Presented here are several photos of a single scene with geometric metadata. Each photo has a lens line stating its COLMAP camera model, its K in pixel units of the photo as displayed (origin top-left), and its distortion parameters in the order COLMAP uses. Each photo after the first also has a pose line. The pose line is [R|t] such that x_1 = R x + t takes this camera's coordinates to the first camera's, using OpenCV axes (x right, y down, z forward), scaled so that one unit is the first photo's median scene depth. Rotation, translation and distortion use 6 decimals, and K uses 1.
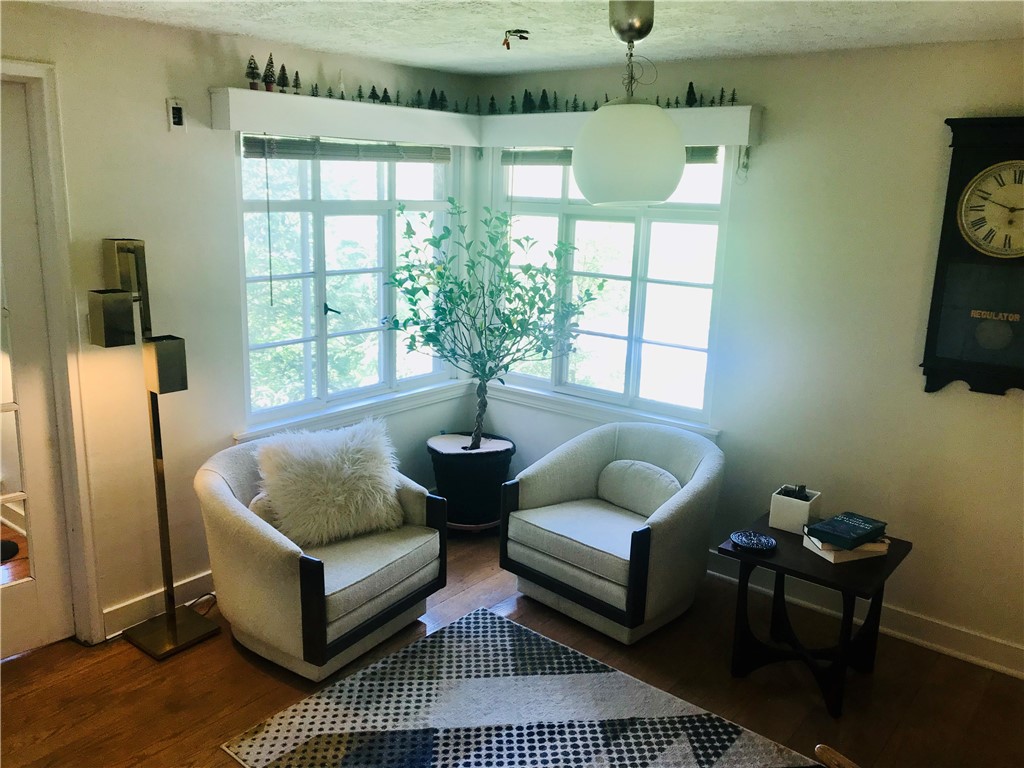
lens RADIAL K [[845.2, 0, 510.5], [0, 845.2, 379.7], [0, 0, 1]] dist [0.009234, 0.005654]
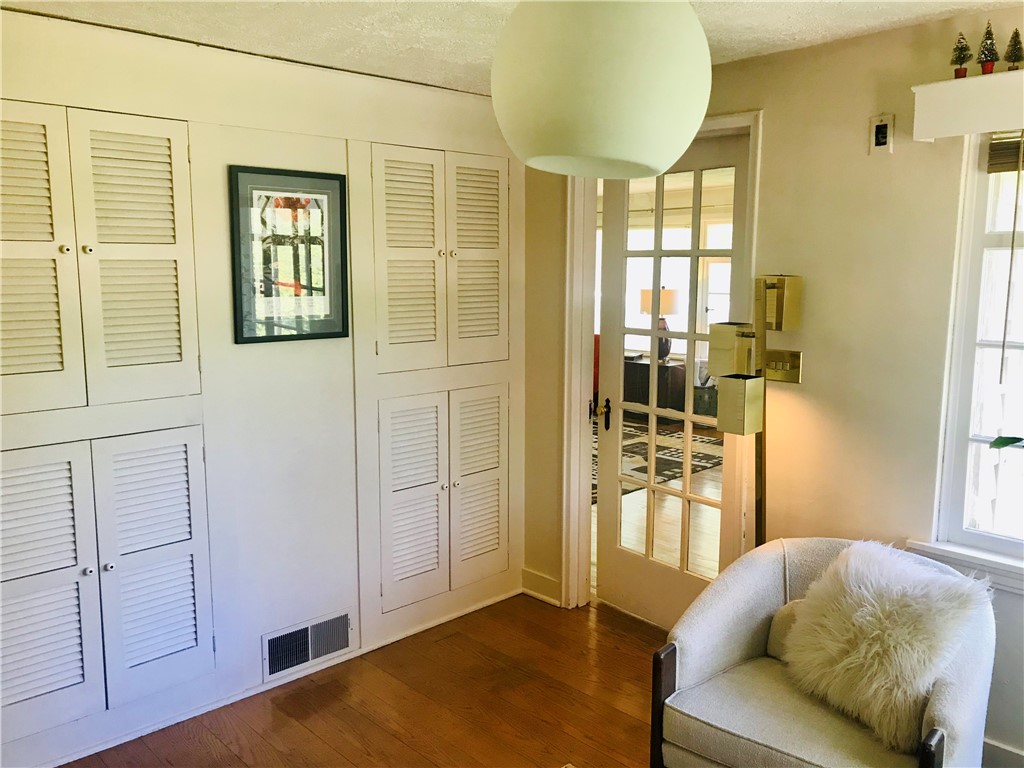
lens RADIAL K [[845.2, 0, 509.3], [0, 845.2, 387.9], [0, 0, 1]] dist [0.009234, 0.005654]
pose [[-0.122335, 0.114099, -0.985909, 0.493881], [-0.233968, 0.962058, 0.140370, -0.098103], [0.964517, 0.247843, -0.090998, 0.757183]]
